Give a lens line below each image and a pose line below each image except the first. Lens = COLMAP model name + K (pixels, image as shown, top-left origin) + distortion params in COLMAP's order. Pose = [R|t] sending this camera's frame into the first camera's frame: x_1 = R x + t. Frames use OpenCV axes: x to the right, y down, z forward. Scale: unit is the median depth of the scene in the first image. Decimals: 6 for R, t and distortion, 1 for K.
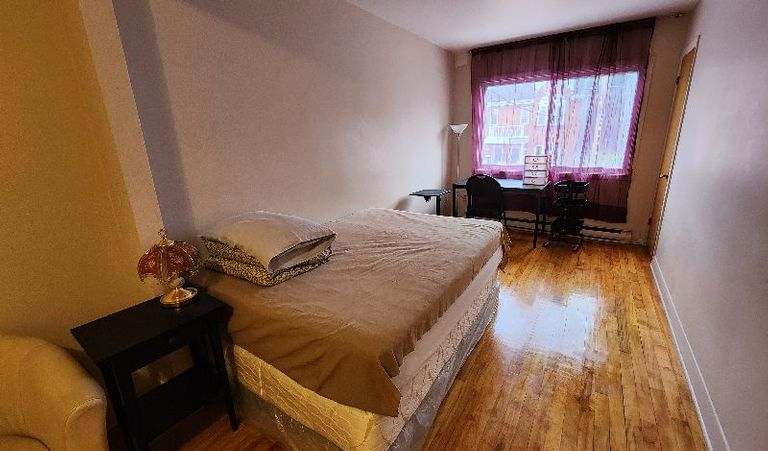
lens RADIAL K [[315.6, 0, 383.3], [0, 315.6, 223.3], [0, 0, 1]] dist [0.001282, -0.000159]
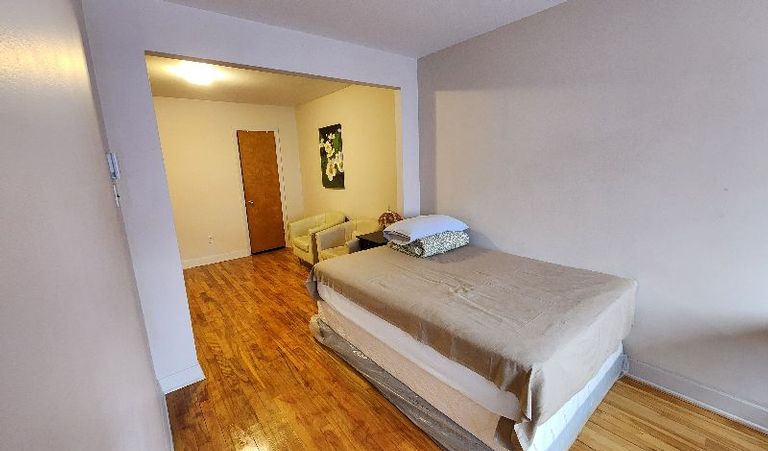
lens RADIAL K [[315.6, 0, 383.3], [0, 315.6, 223.3], [0, 0, 1]] dist [0.001282, -0.000159]
pose [[-0.303973, 0.225747, -0.925548, 0.903505], [-0.207874, 0.932393, 0.295688, -0.319922], [0.929725, 0.282278, -0.236495, 0.902975]]
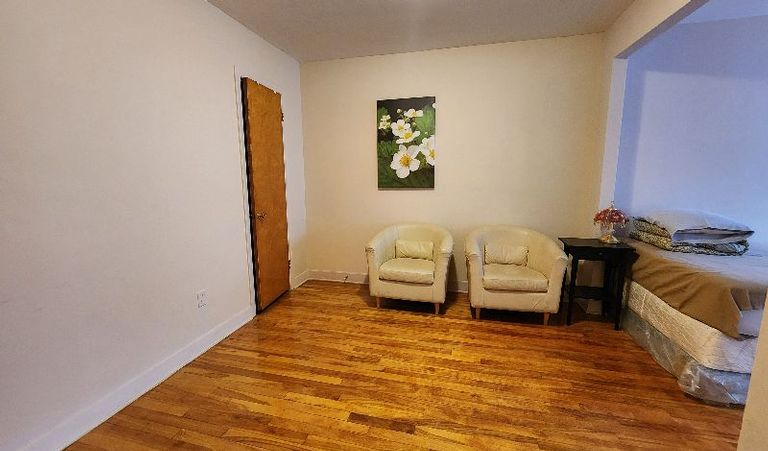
lens RADIAL K [[315.6, 0, 383.3], [0, 315.6, 223.3], [0, 0, 1]] dist [0.001282, -0.000159]
pose [[0.330800, 0.175991, -0.927145, 0.362649], [-0.257116, 0.962097, 0.090888, 0.189819], [0.907999, 0.208318, 0.363512, -0.528655]]
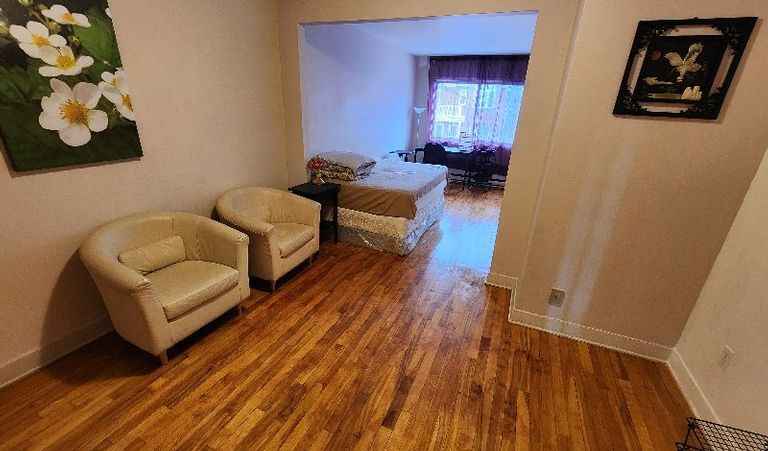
lens RADIAL K [[315.6, 0, 383.3], [0, 315.6, 223.3], [0, 0, 1]] dist [0.001282, -0.000159]
pose [[0.981696, 0.010791, 0.190148, -0.381278], [-0.027383, 0.996018, 0.084848, 0.200464], [-0.188475, -0.088502, 0.978082, -0.868911]]
